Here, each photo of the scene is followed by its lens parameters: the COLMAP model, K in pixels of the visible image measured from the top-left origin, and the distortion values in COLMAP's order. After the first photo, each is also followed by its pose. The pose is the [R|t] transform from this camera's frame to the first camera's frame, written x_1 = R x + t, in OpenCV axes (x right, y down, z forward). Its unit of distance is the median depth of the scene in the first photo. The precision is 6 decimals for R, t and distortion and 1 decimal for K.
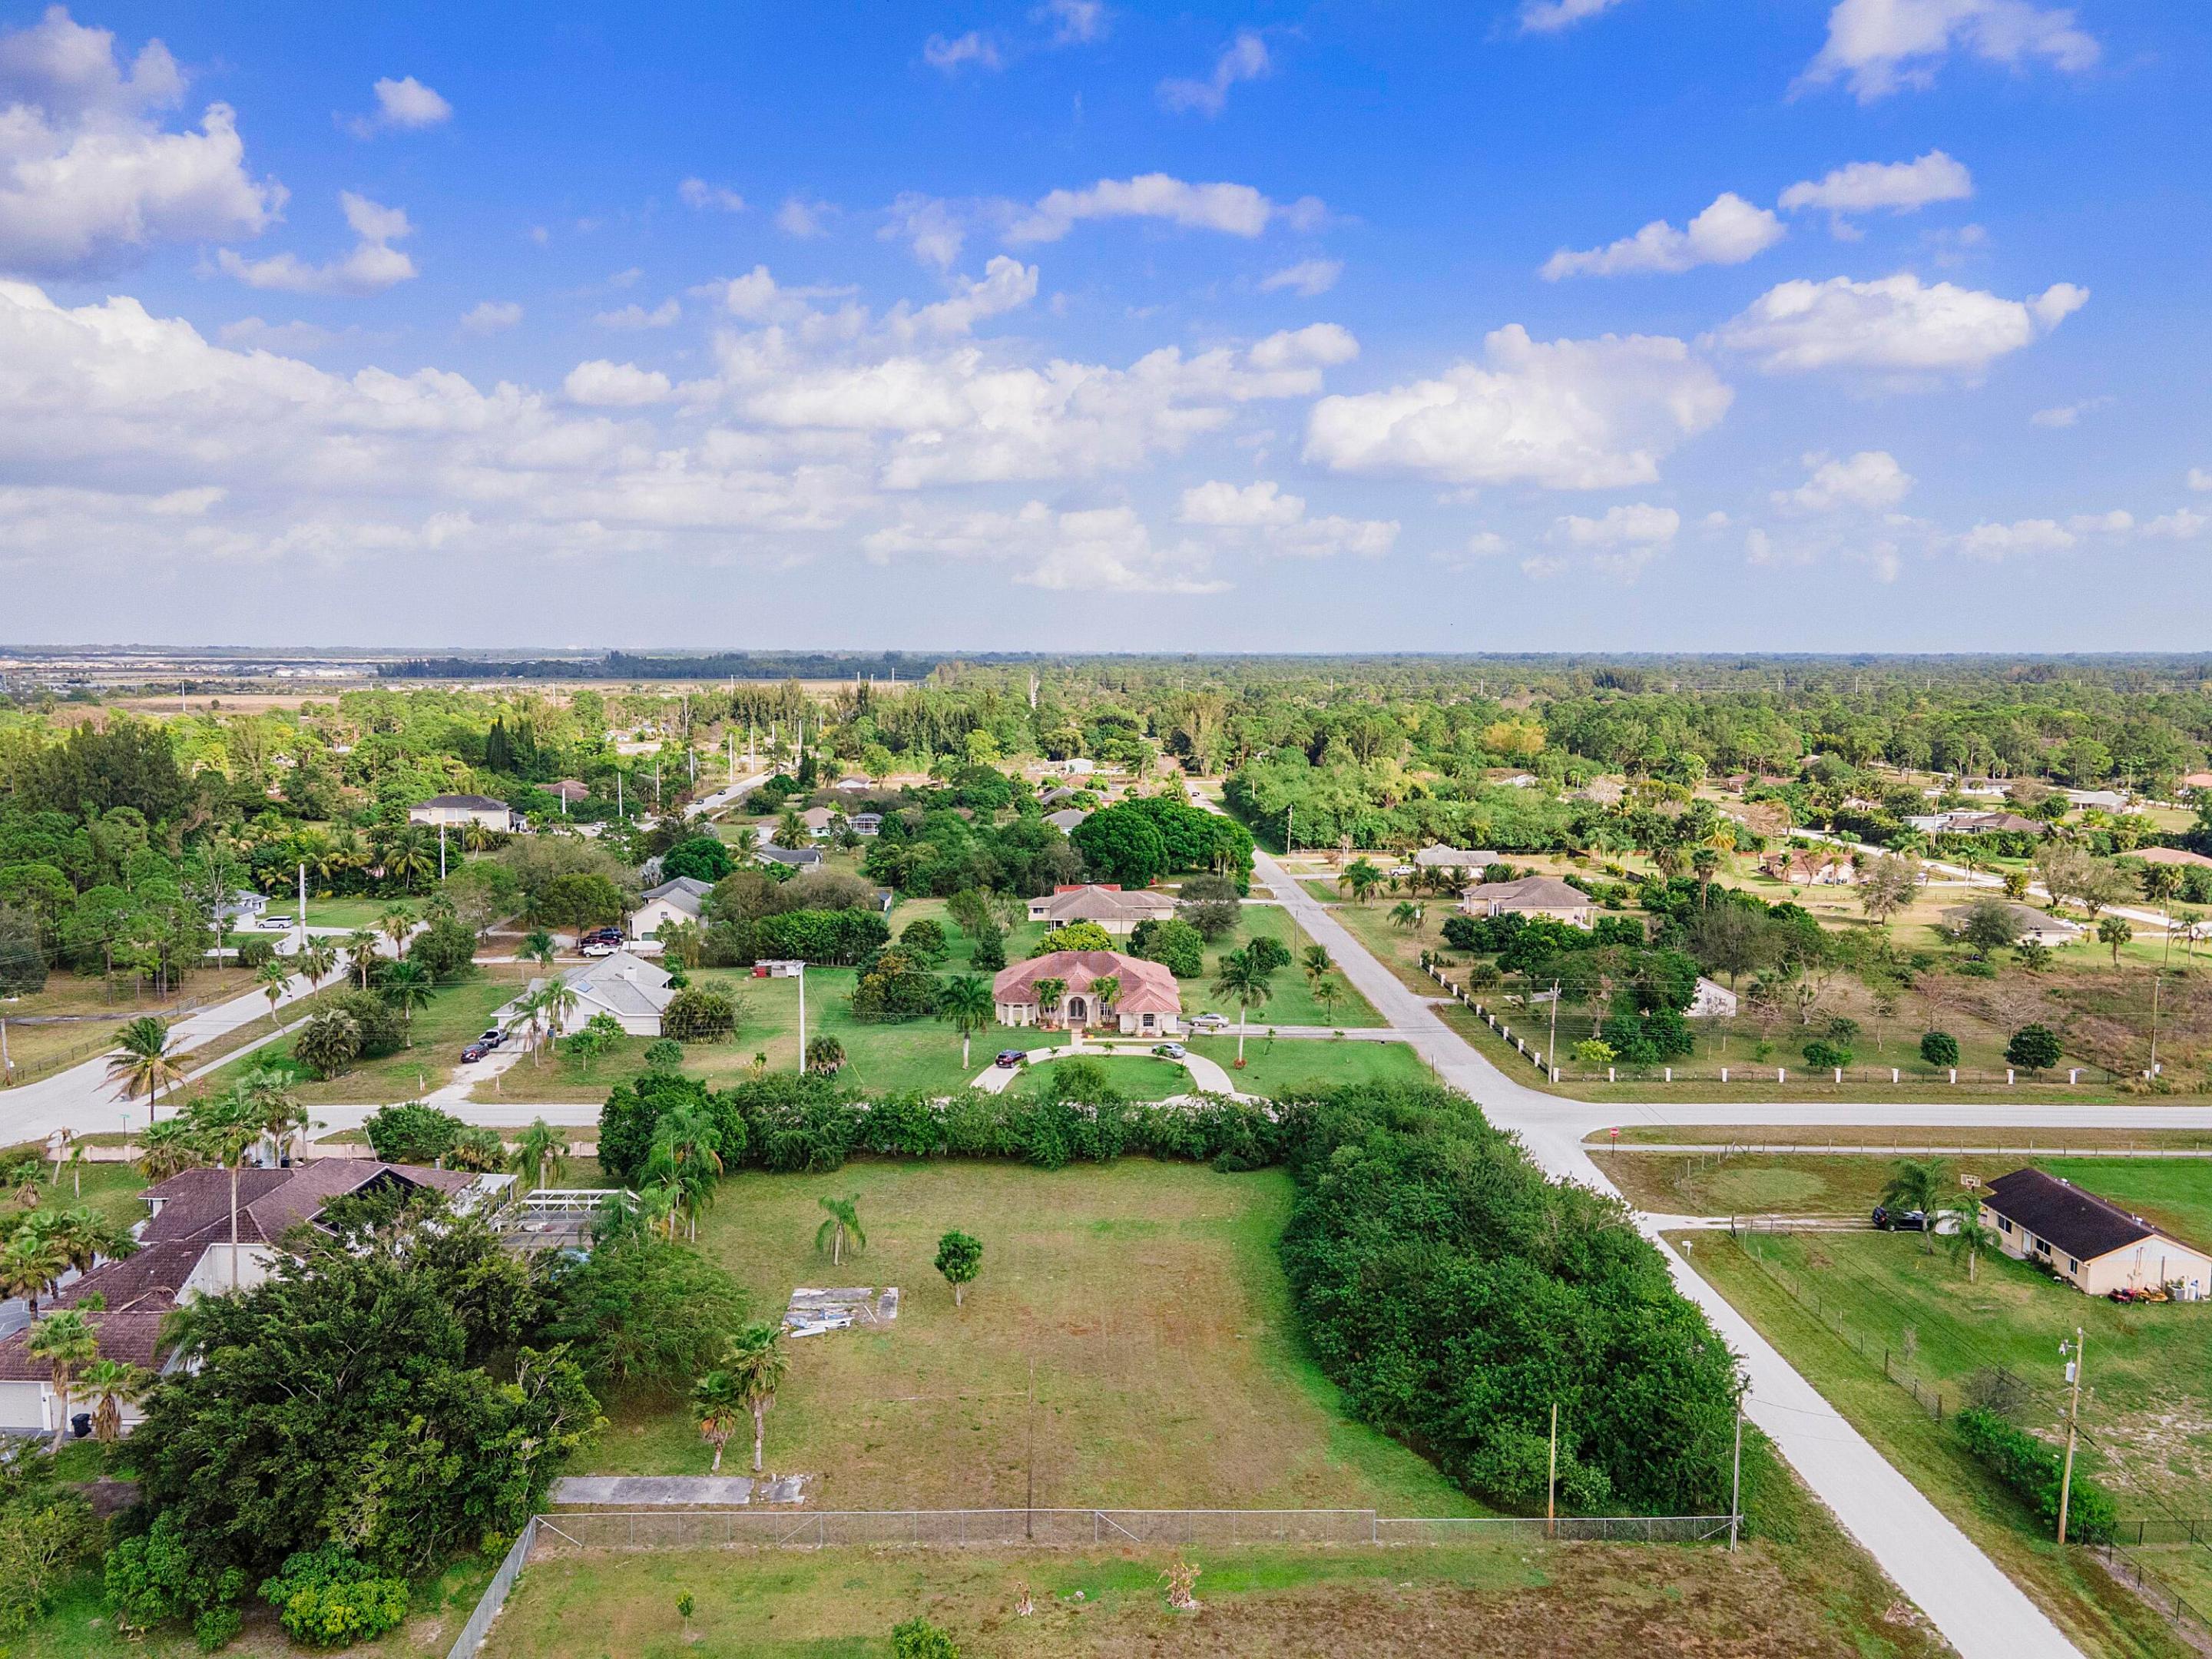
lens RADIAL K [[1611.4, 0, 1106.6], [0, 1611.4, 824.6], [0, 0, 1]] dist [0.029198, 0.032697]
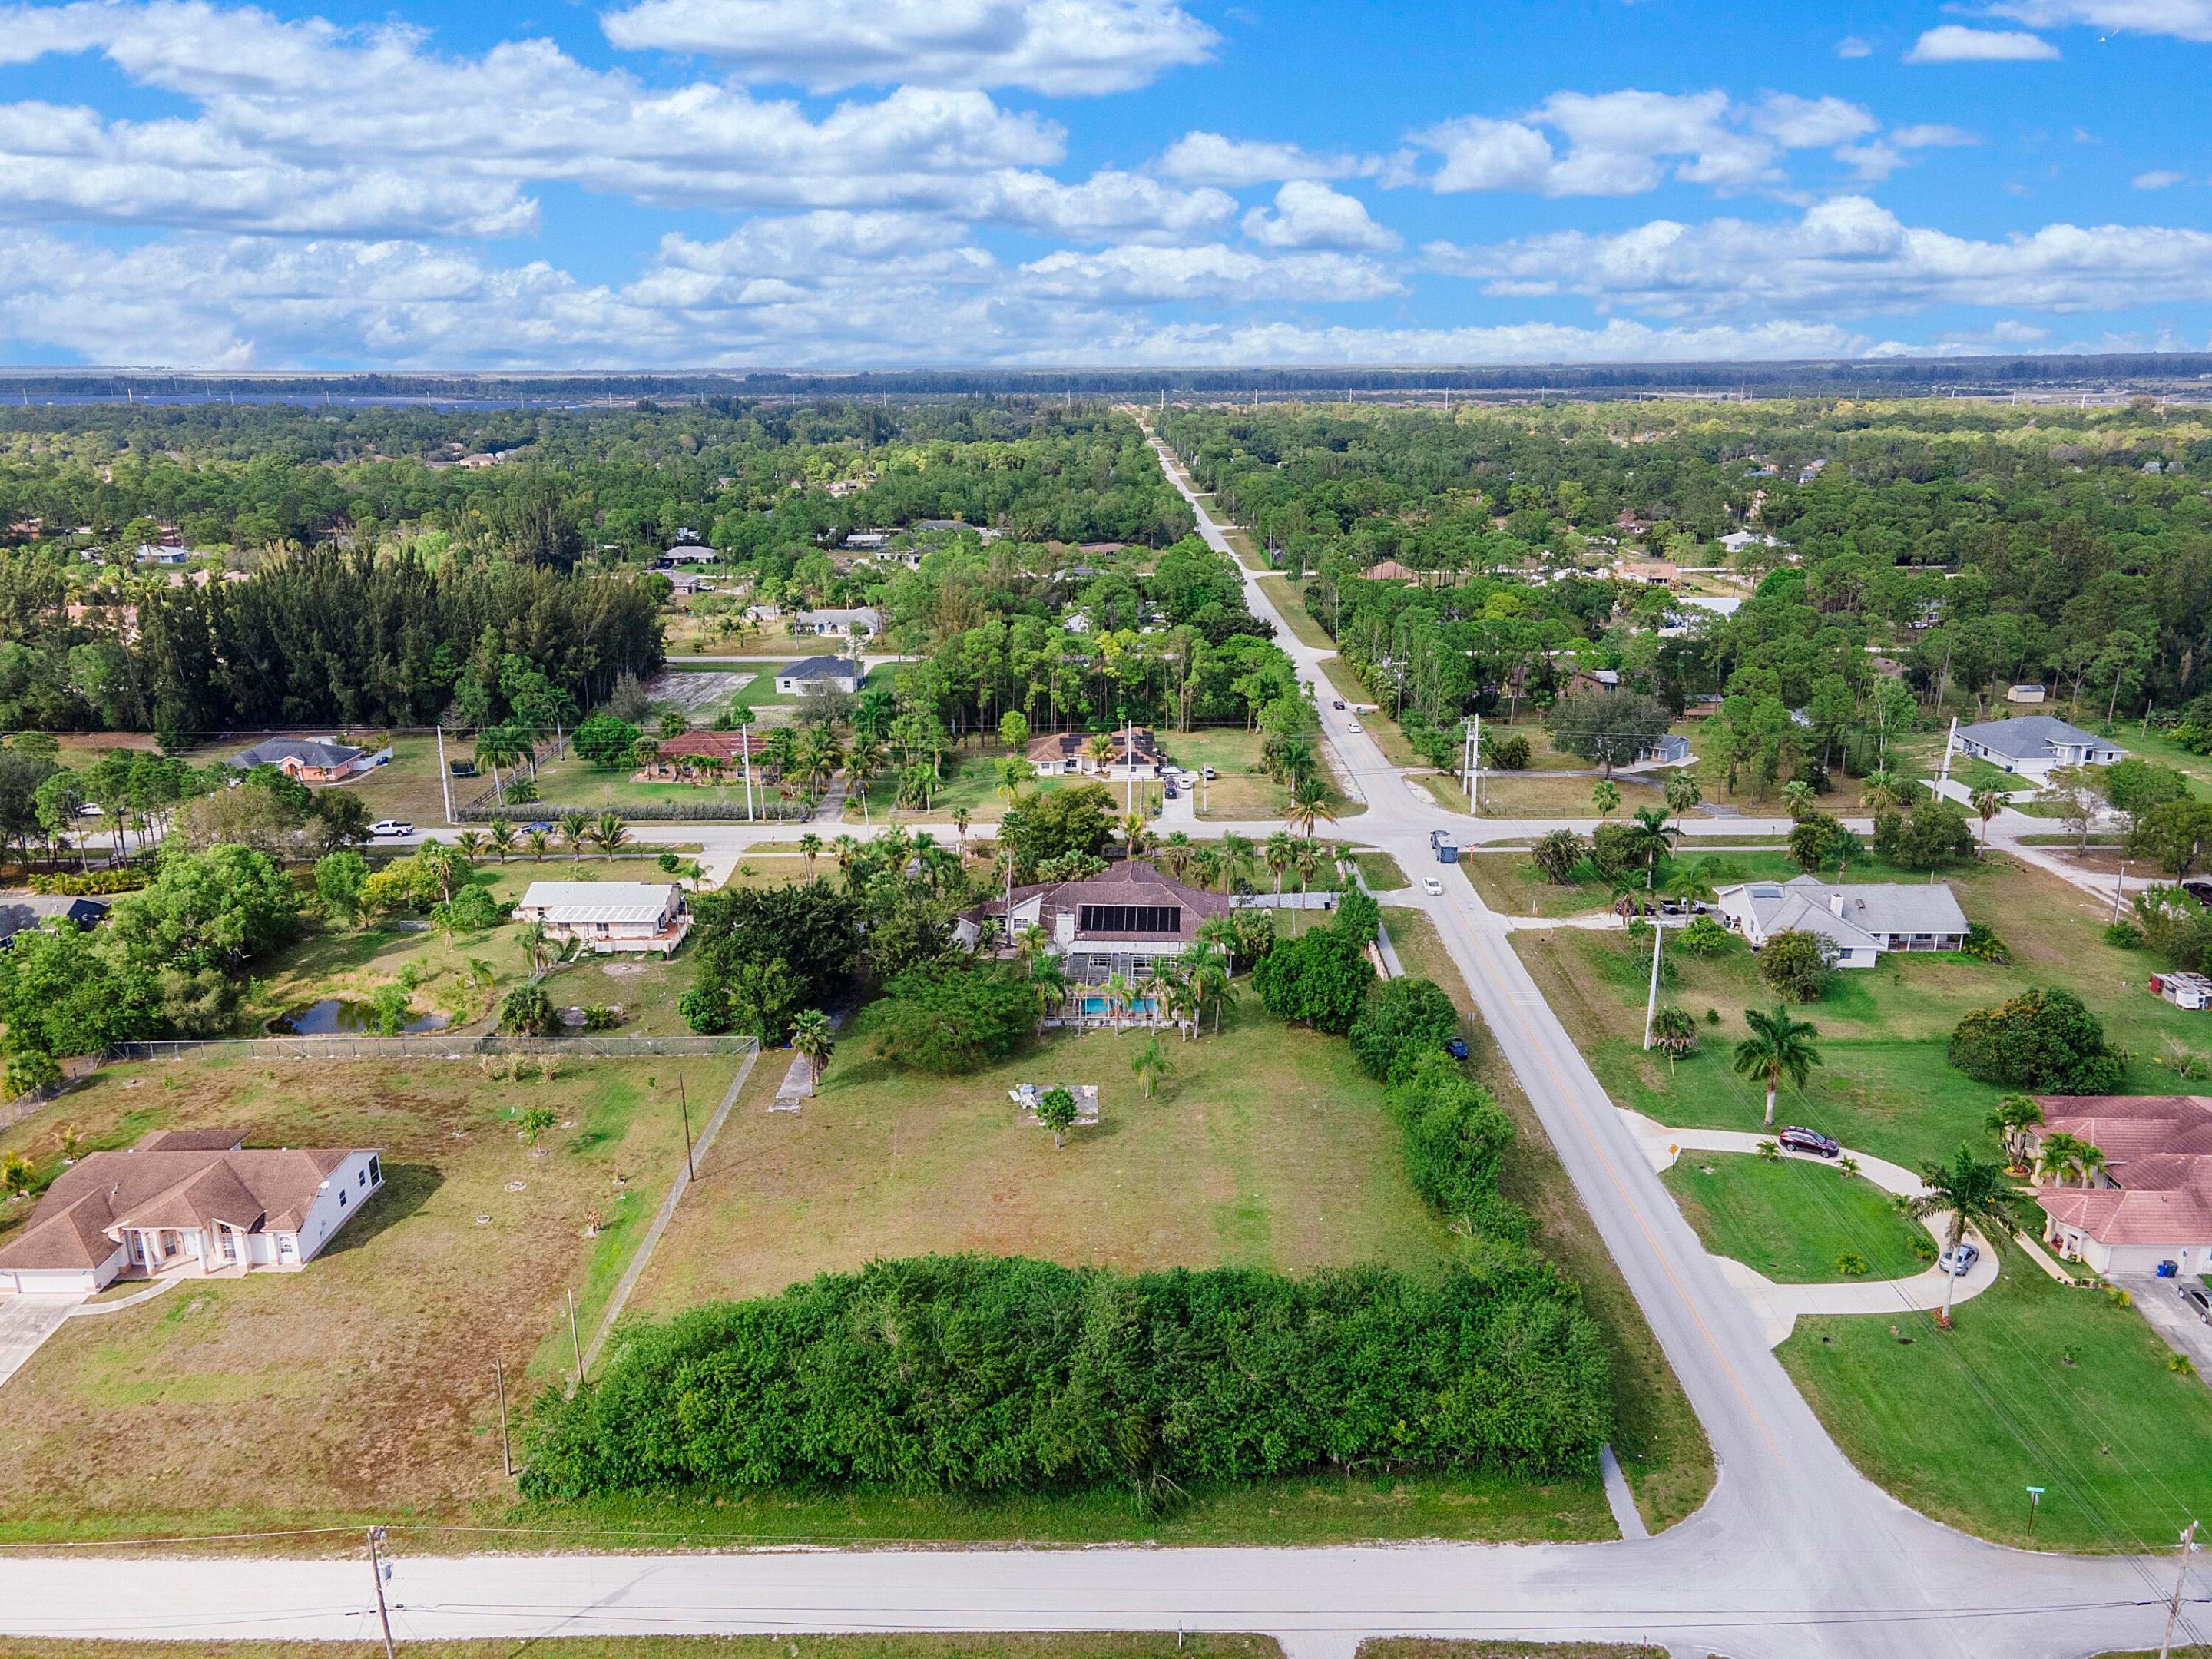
lens RADIAL K [[1611.4, 0, 1106.6], [0, 1611.4, 824.6], [0, 0, 1]] dist [0.029198, 0.032697]
pose [[-0.036096, 0.276224, -0.960415, 0.876745], [-0.104689, 0.954709, 0.278517, -0.240492], [0.993850, 0.110598, -0.005543, 0.890180]]
